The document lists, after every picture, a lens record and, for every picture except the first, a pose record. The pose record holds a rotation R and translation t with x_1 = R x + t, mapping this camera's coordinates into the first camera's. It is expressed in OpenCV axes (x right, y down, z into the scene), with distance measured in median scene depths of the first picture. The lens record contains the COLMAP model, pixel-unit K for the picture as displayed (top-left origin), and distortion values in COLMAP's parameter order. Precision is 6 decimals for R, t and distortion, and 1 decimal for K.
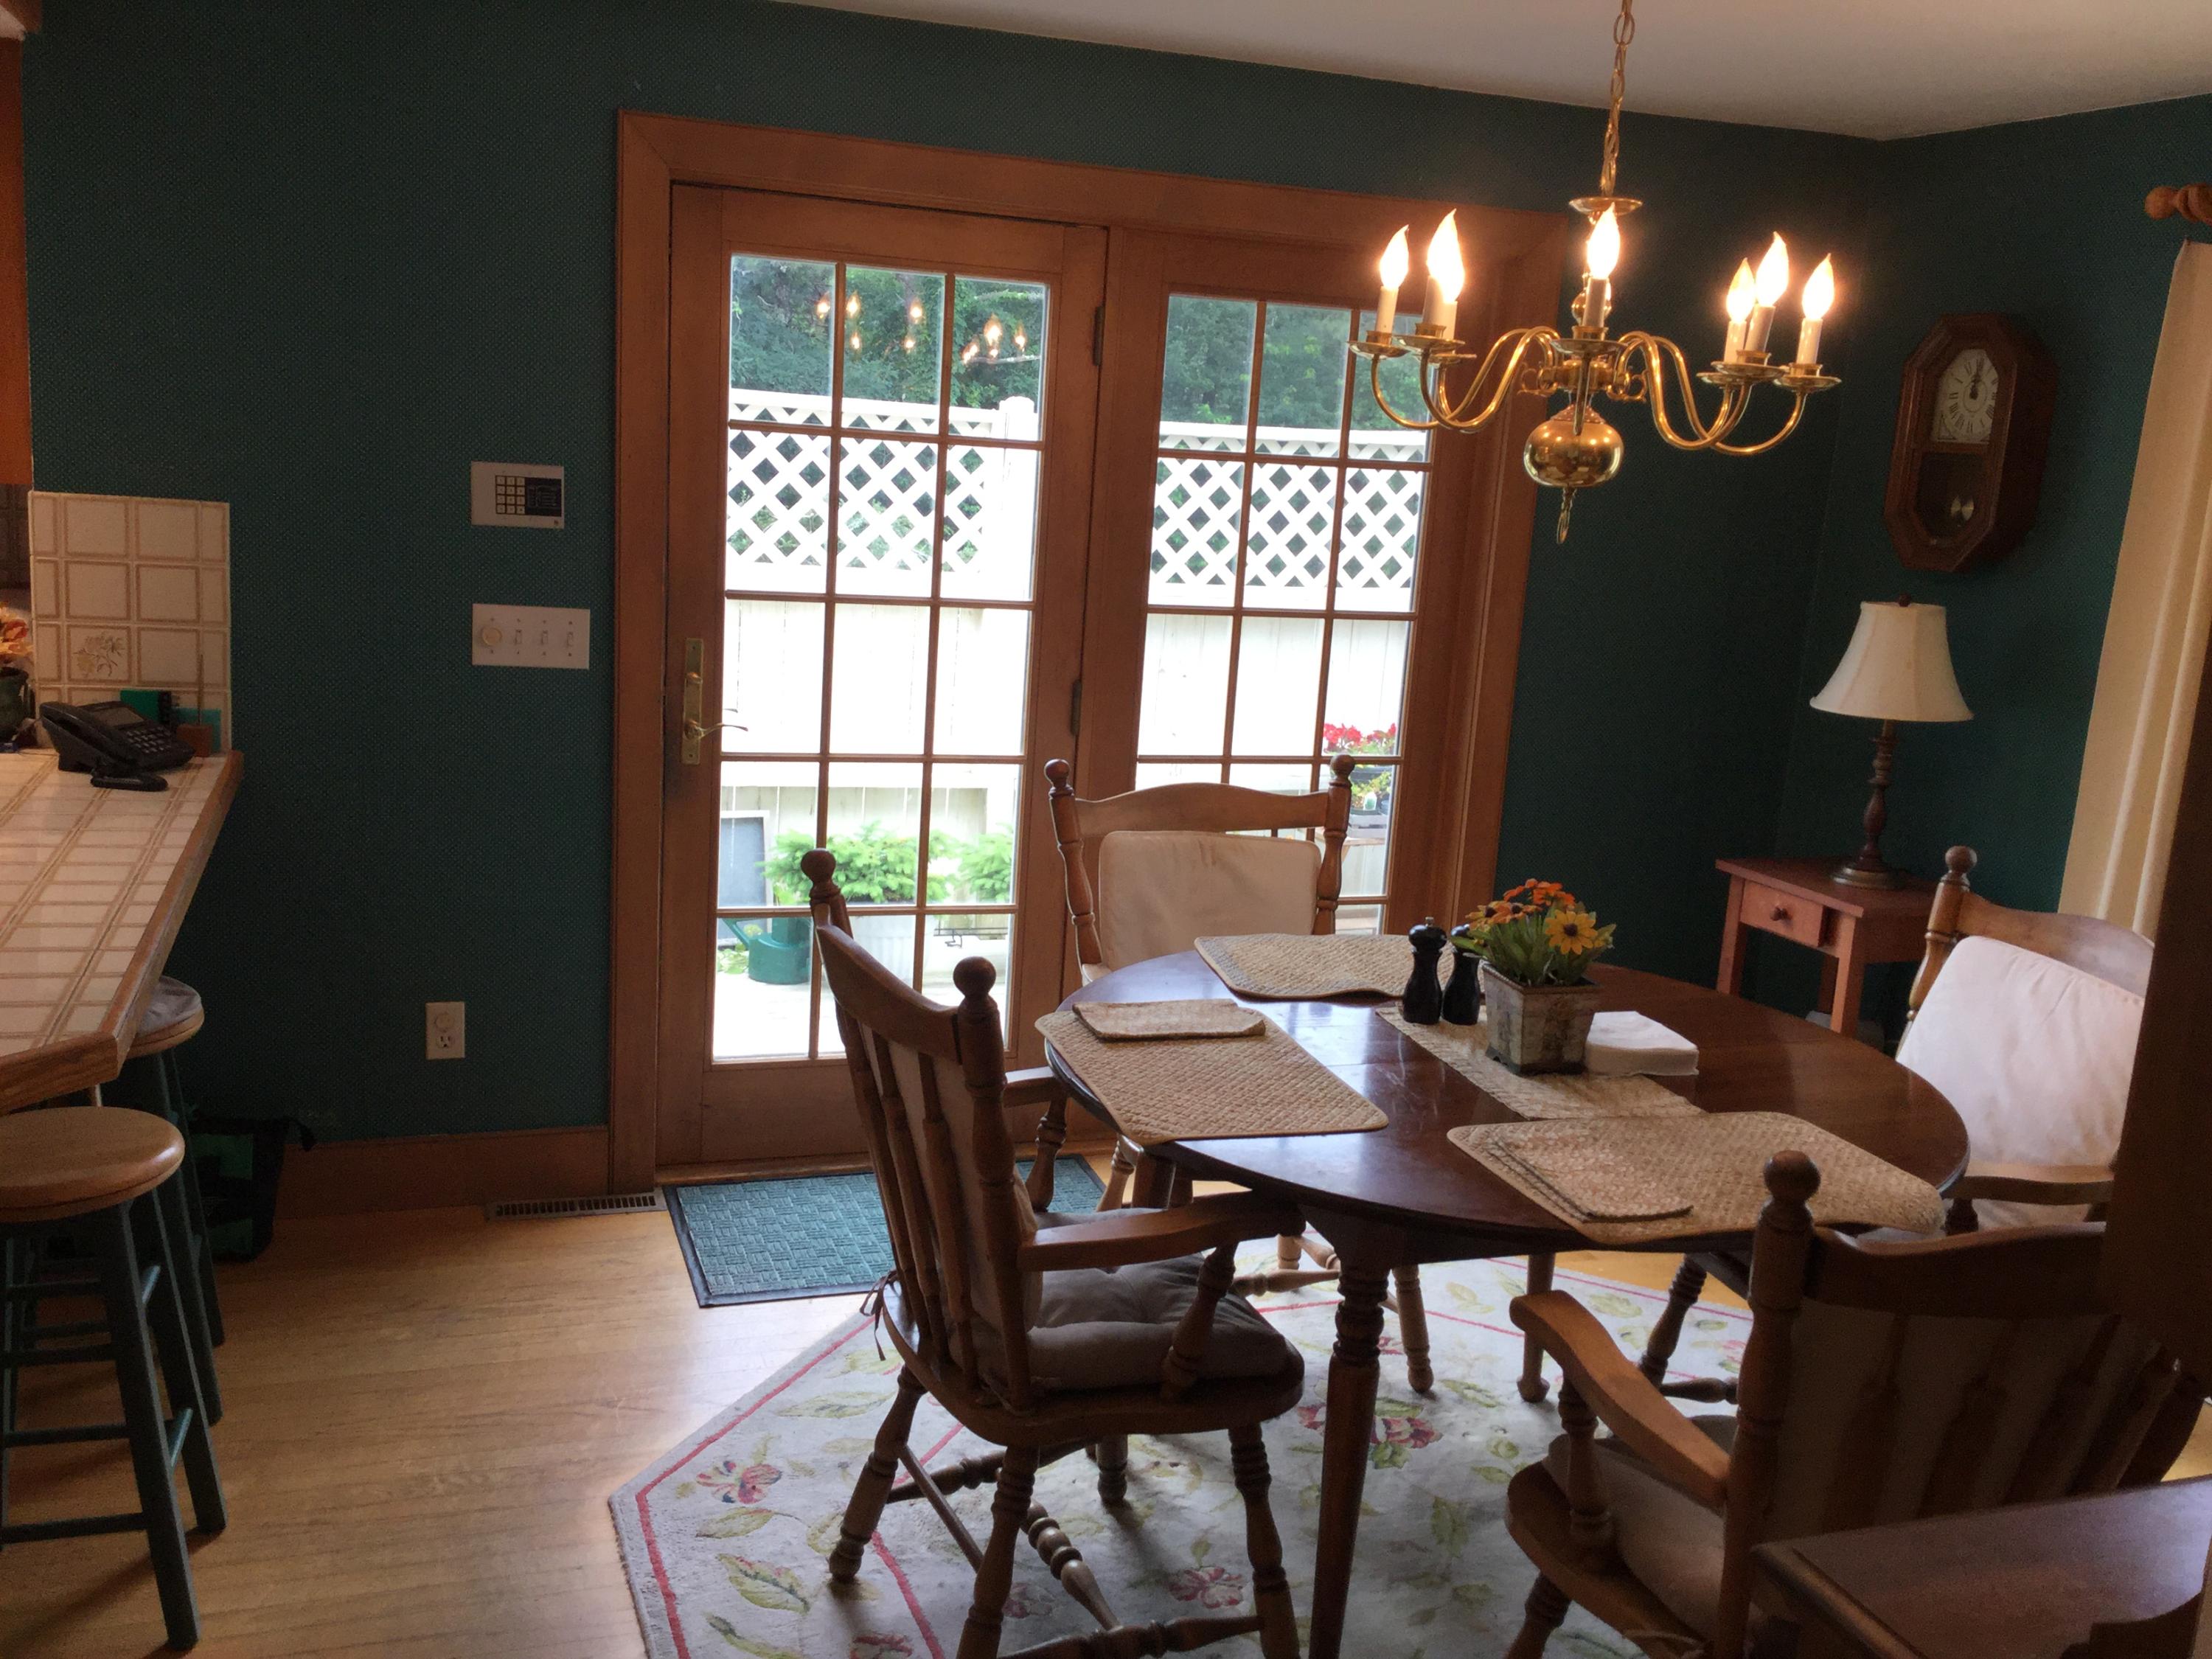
lens RADIAL K [[1971.0, 0, 1118.0], [0, 1971.0, 841.4], [0, 0, 1]] dist [0.075169, -0.120780]
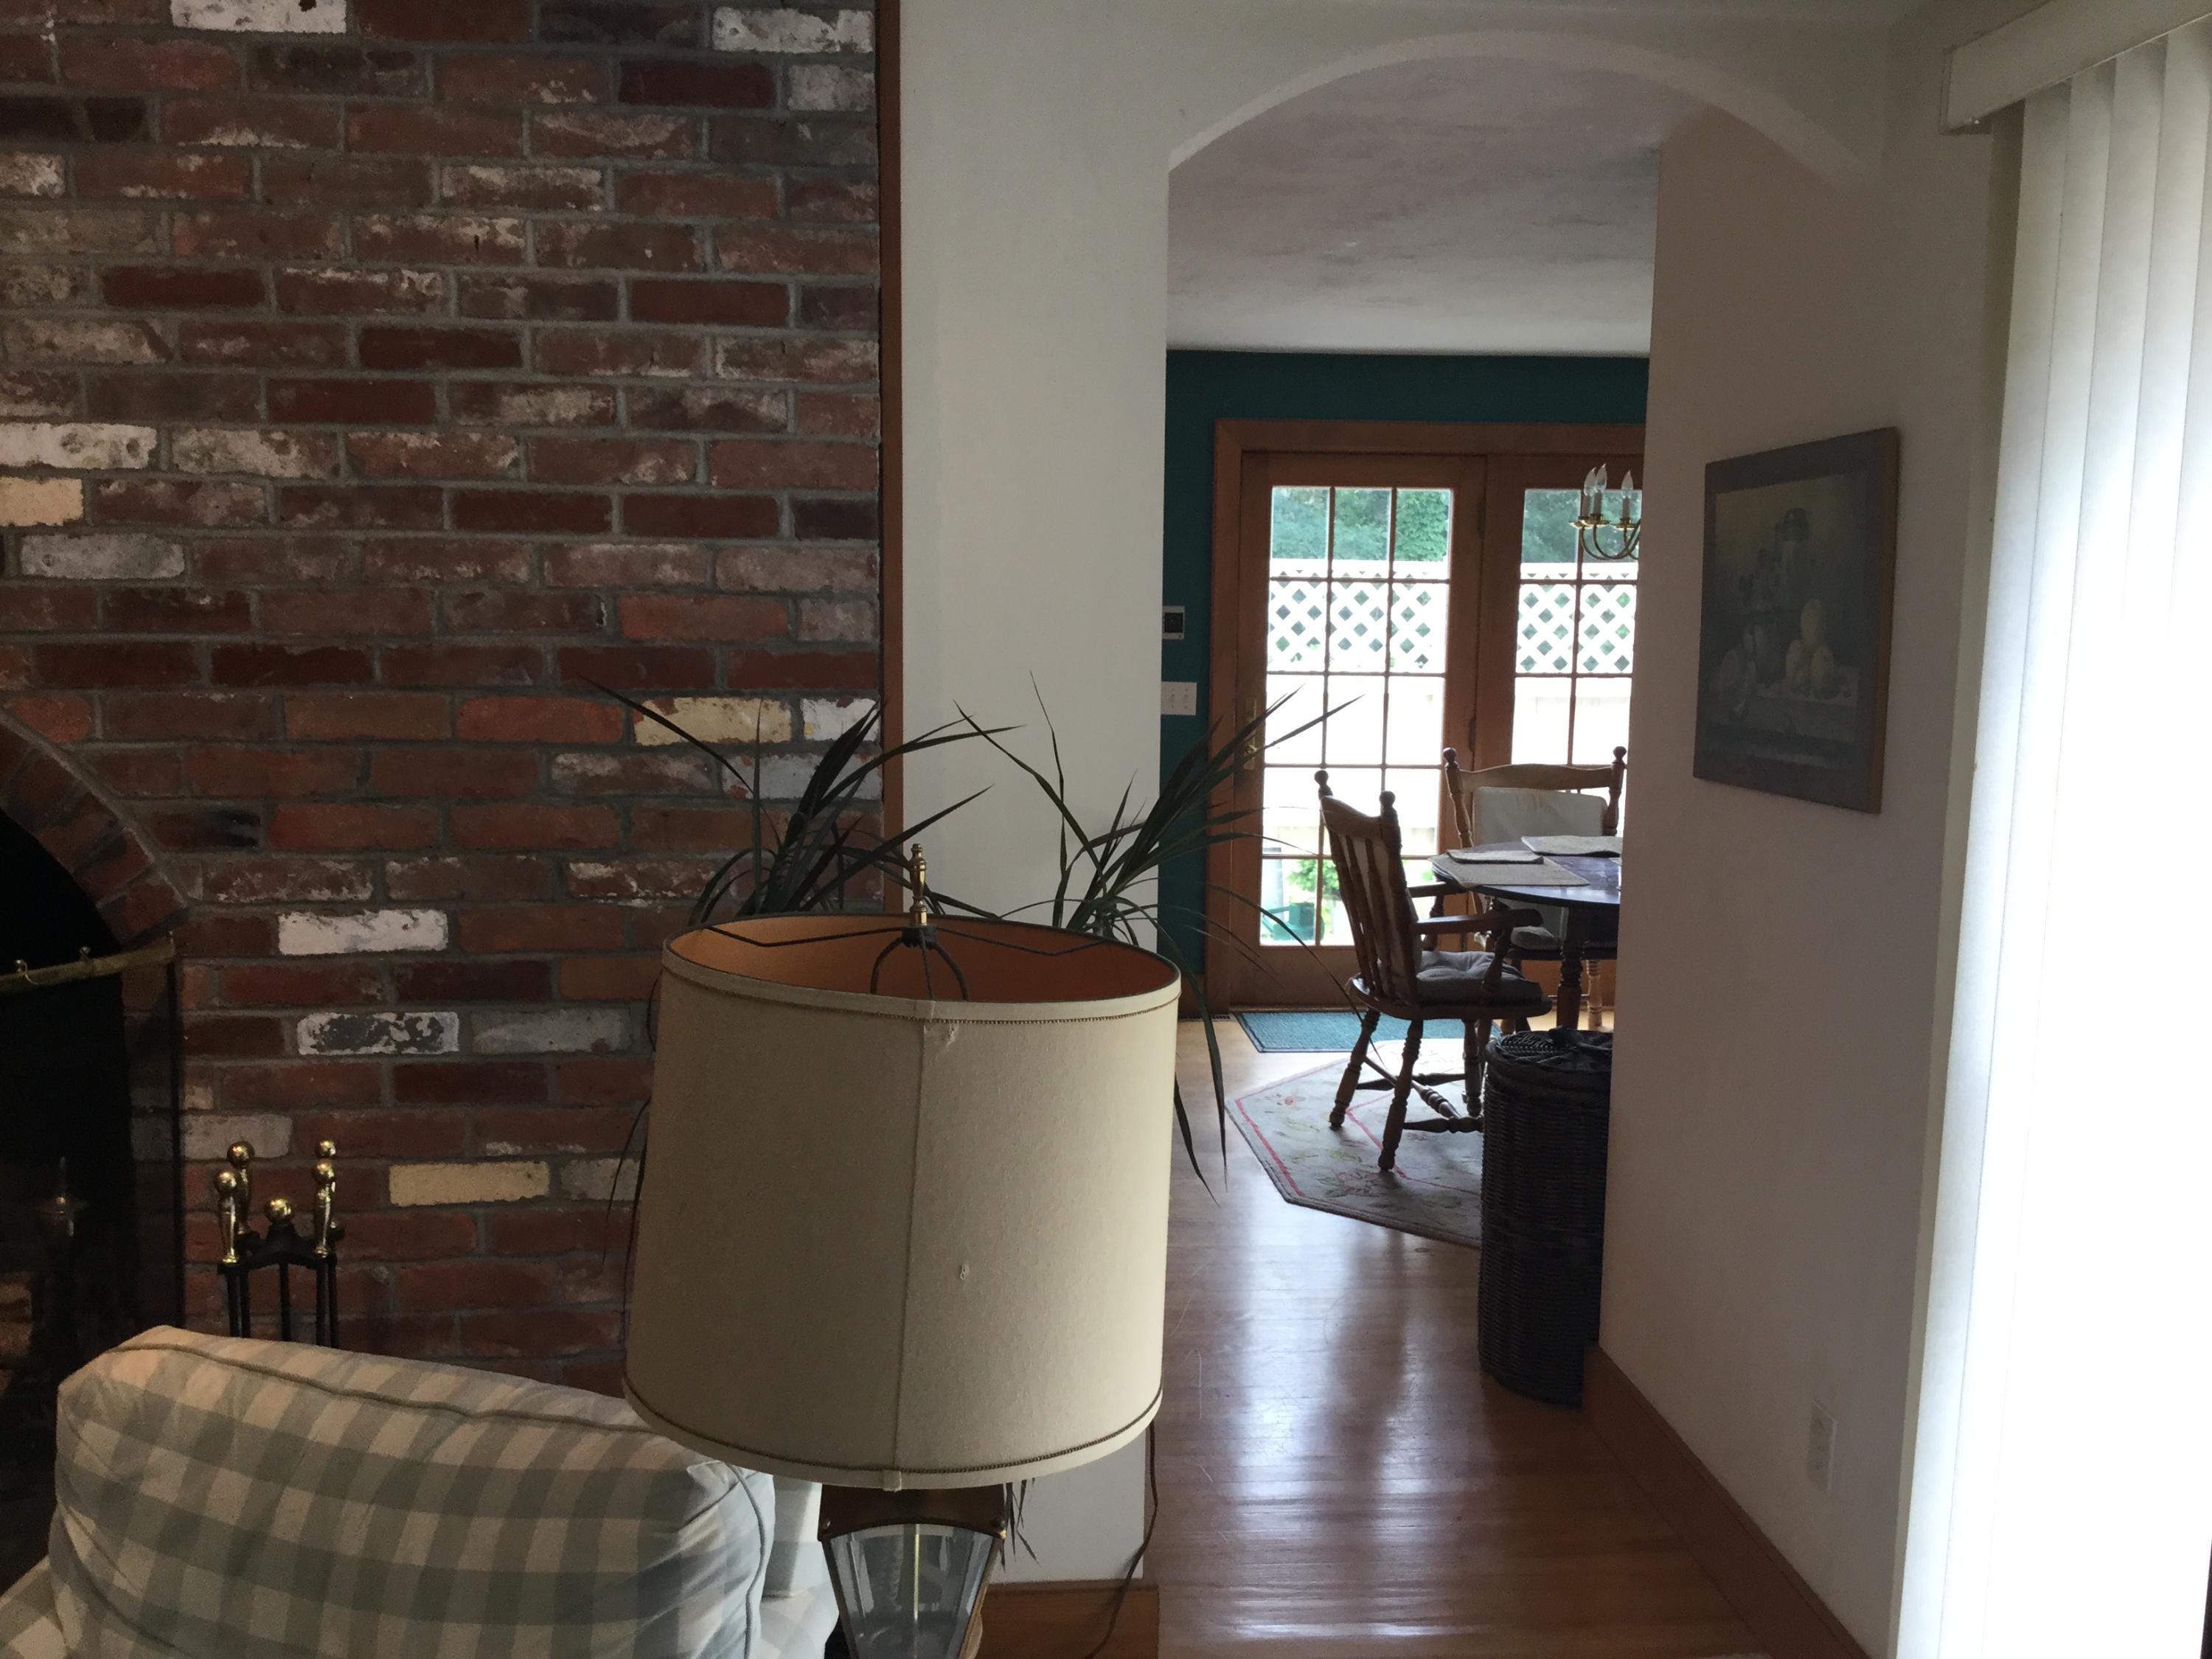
lens RADIAL K [[1882.3, 0, 1106.0], [0, 1882.3, 829.5], [0, 0, 1]] dist [0.001364, -0.010541]
pose [[0.965723, -0.018220, -0.258936, 0.103294], [-0.001760, 0.997051, -0.076724, 0.154661], [0.259570, 0.074550, 0.962843, -0.699555]]
